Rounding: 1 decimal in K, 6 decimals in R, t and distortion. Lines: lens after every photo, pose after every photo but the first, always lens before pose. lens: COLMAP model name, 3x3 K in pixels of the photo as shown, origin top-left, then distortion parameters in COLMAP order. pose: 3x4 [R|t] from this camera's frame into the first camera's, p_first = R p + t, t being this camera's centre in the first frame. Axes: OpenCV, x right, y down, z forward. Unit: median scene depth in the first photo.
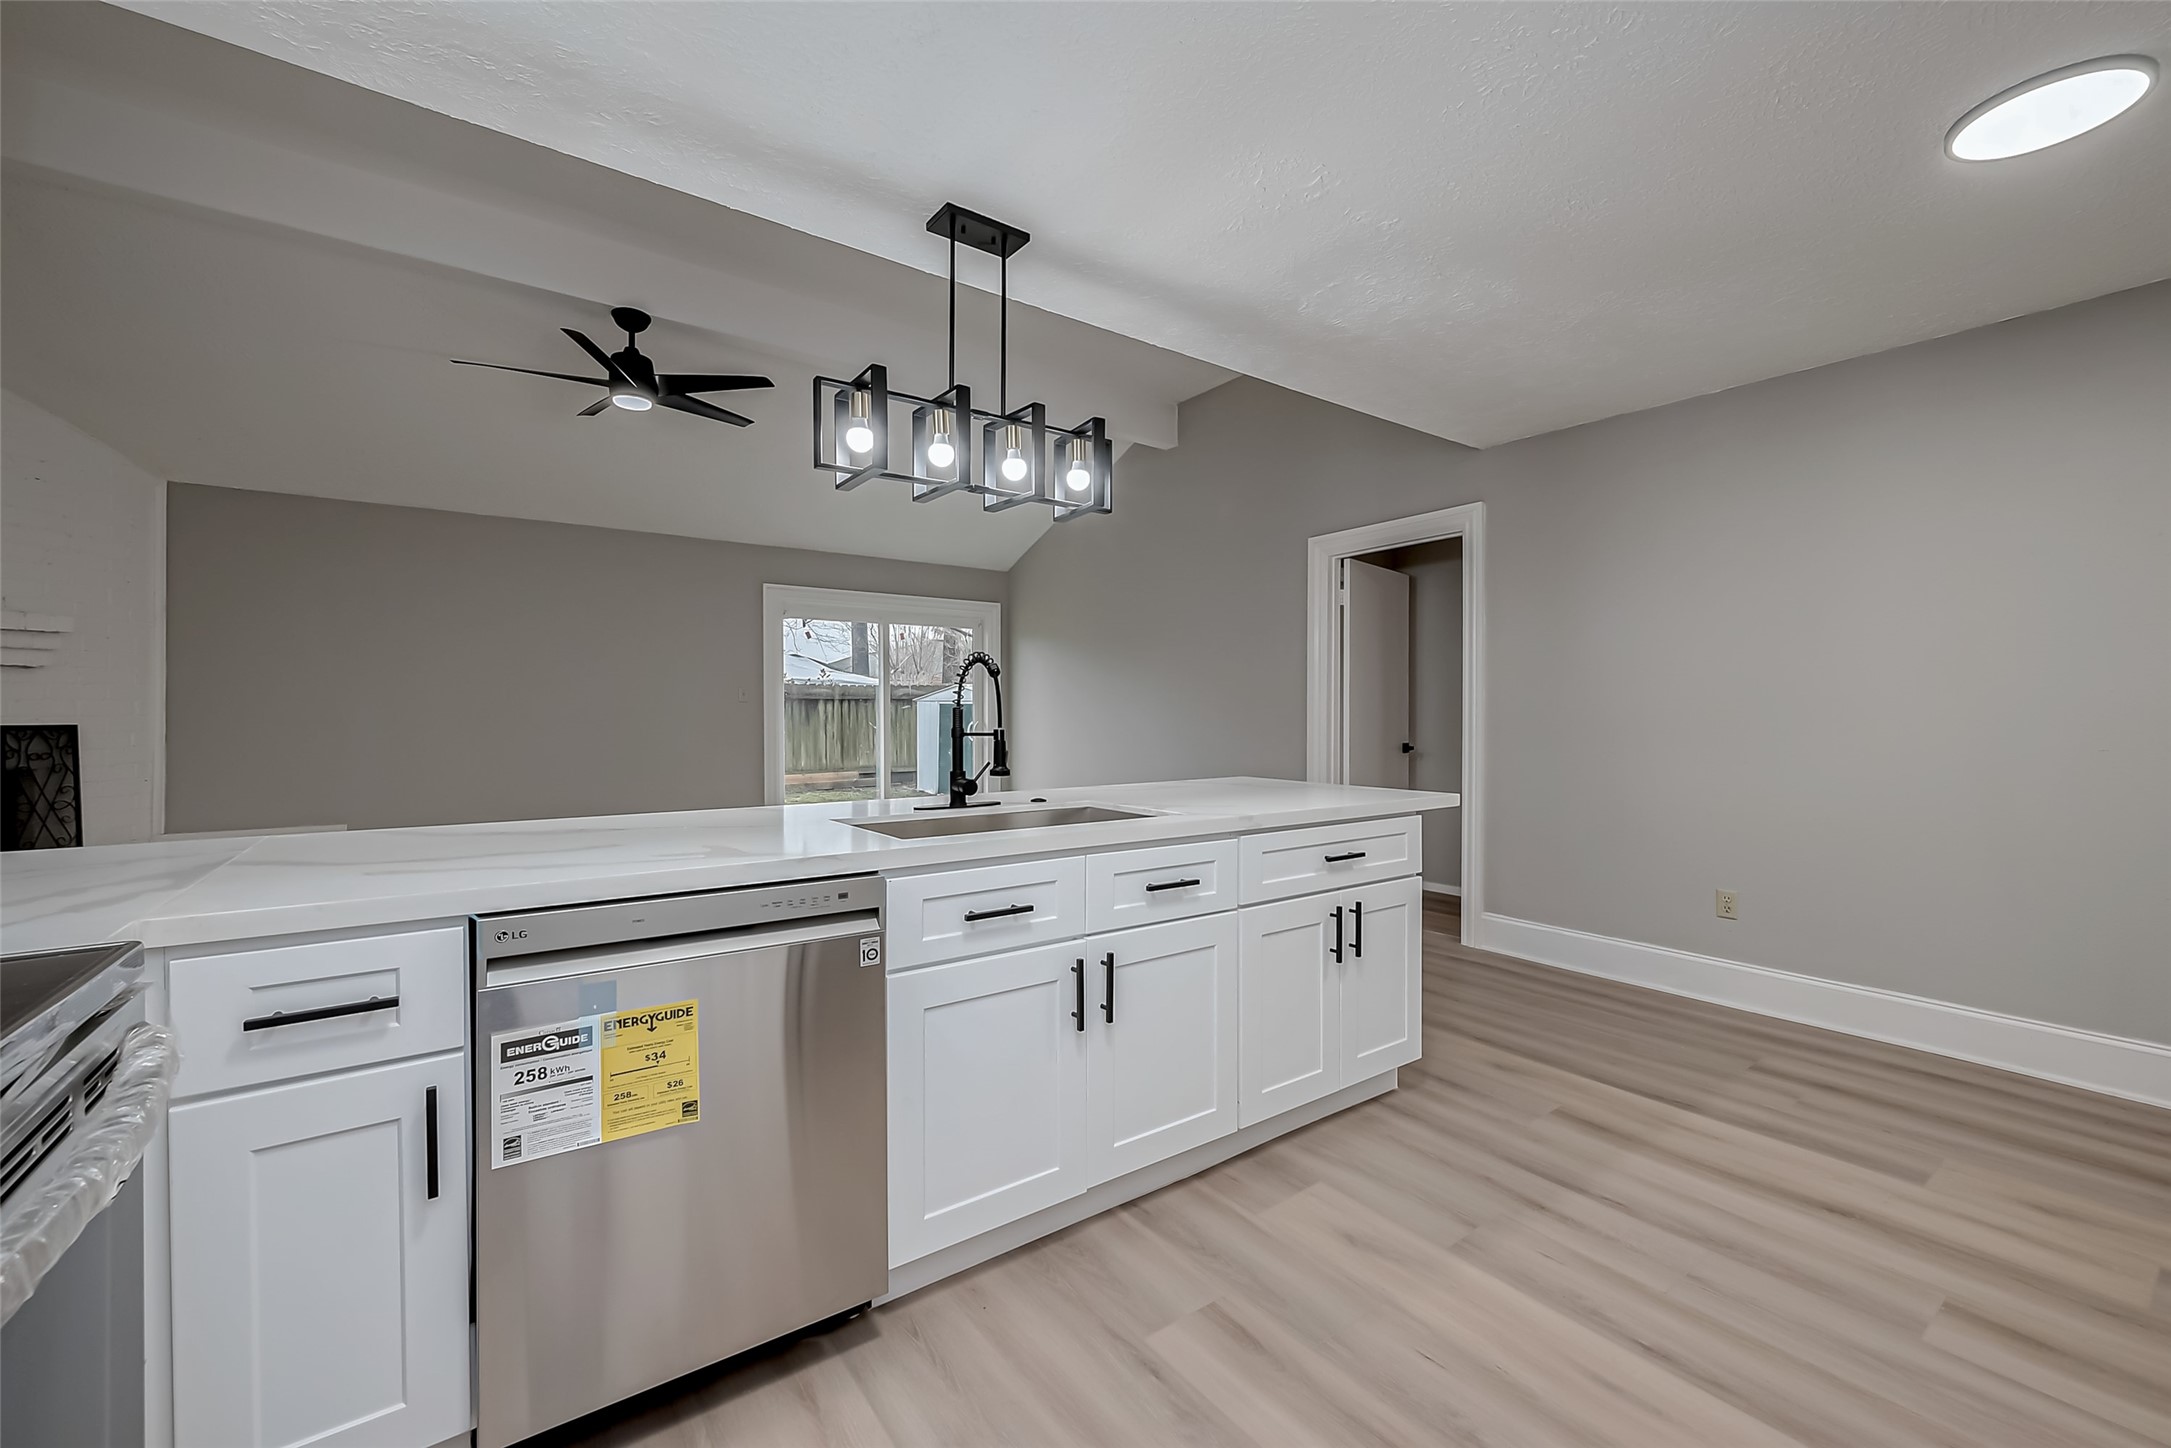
lens RADIAL K [[861.3, 0, 1090.7], [0, 861.3, 715.6], [0, 0, 1]] dist [-0.000269, 0.000065]
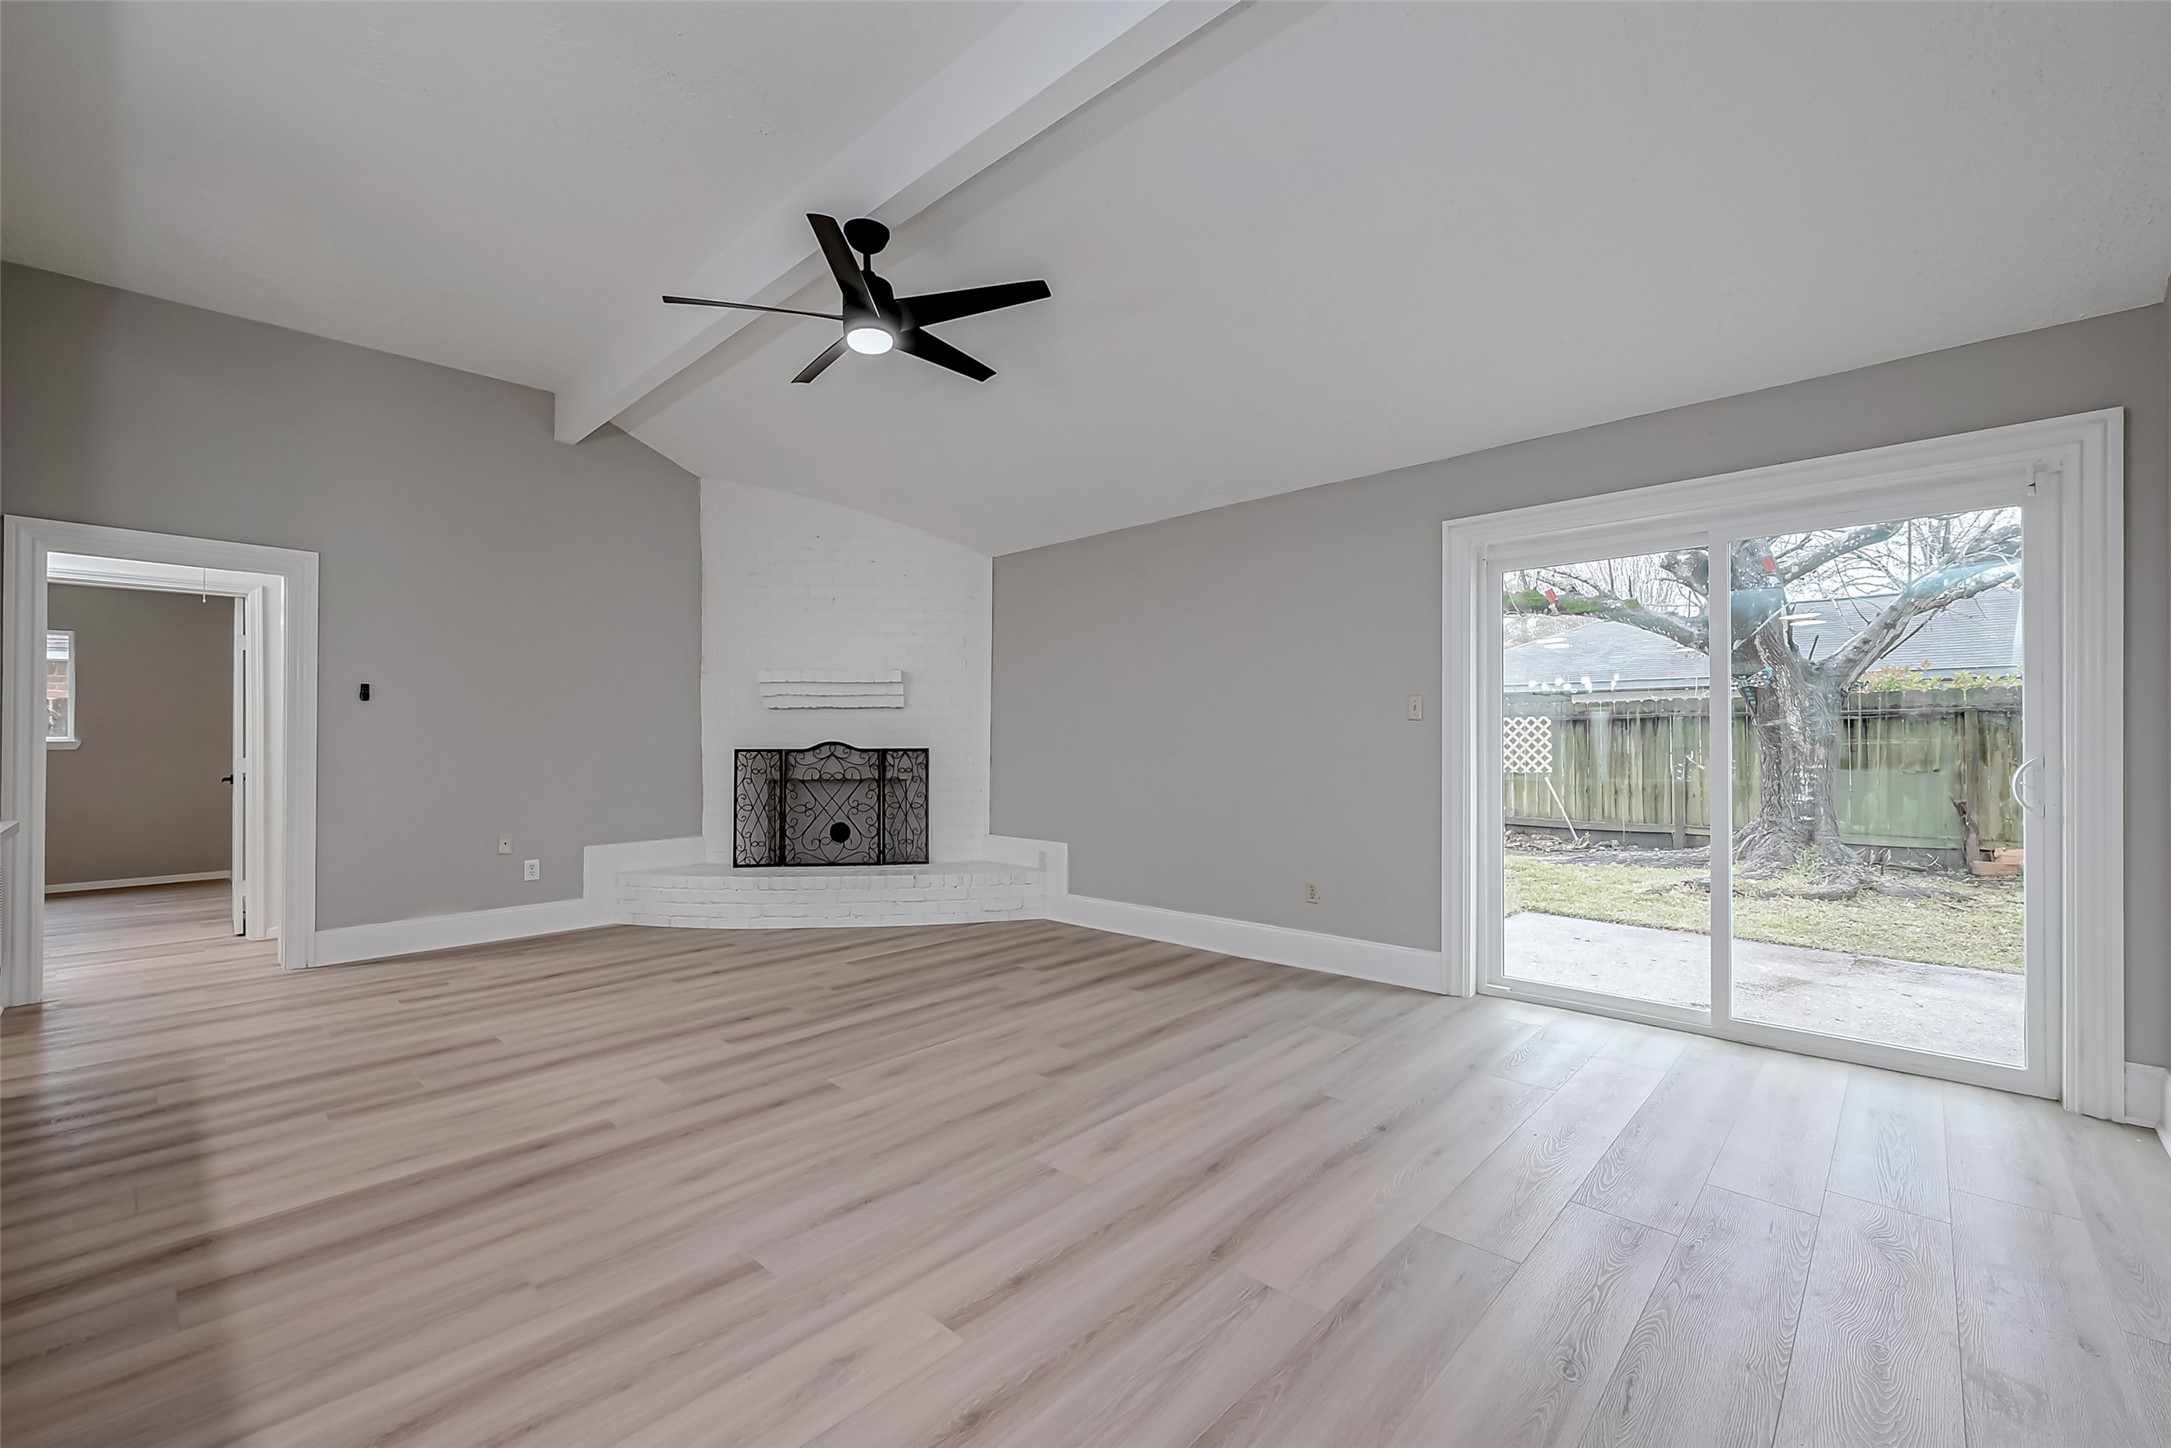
lens RADIAL K [[893.5, 0, 1092.1], [0, 893.5, 740.2], [0, 0, 1]] dist [-0.001131, -0.000169]
pose [[0.178568, 0.002725, -0.983924, 0.289634], [0.002765, 0.999991, 0.003272, -0.005604], [0.983924, -0.003305, 0.178558, 1.014791]]
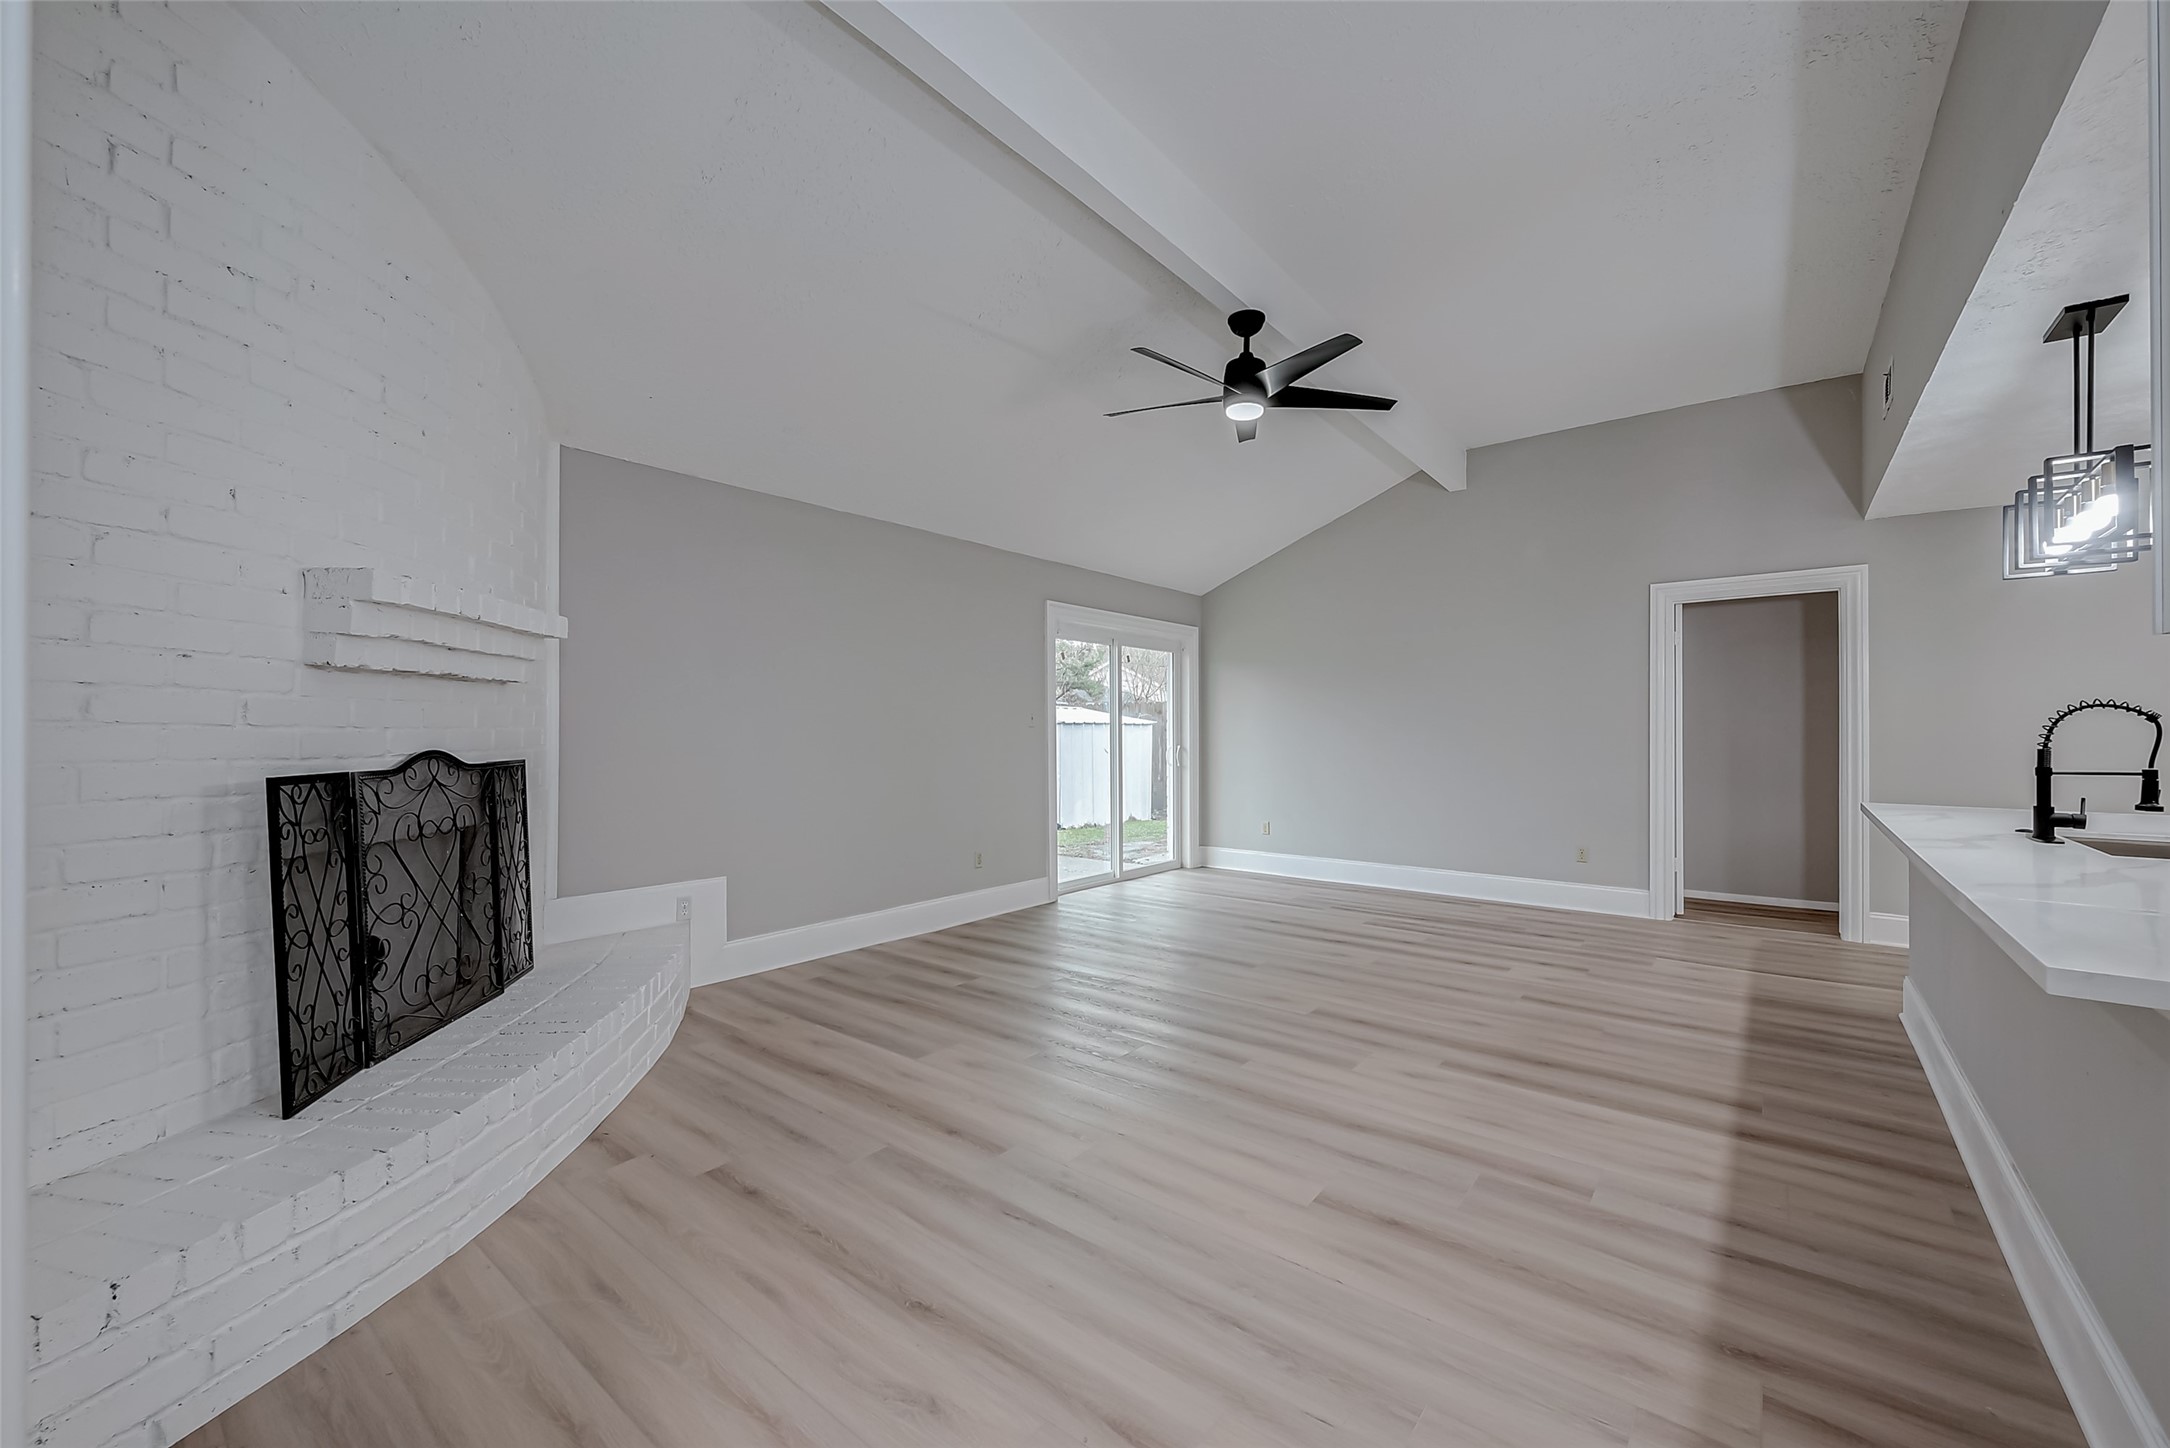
lens RADIAL K [[867.8, 0, 1087.6], [0, 867.8, 732.7], [0, 0, 1]] dist [-0.001212, -0.000141]
pose [[0.965898, 0.004079, 0.258891, -0.906295], [-0.003687, 0.999991, -0.001997, -0.013185], [-0.258896, 0.000974, 0.965905, 0.132682]]
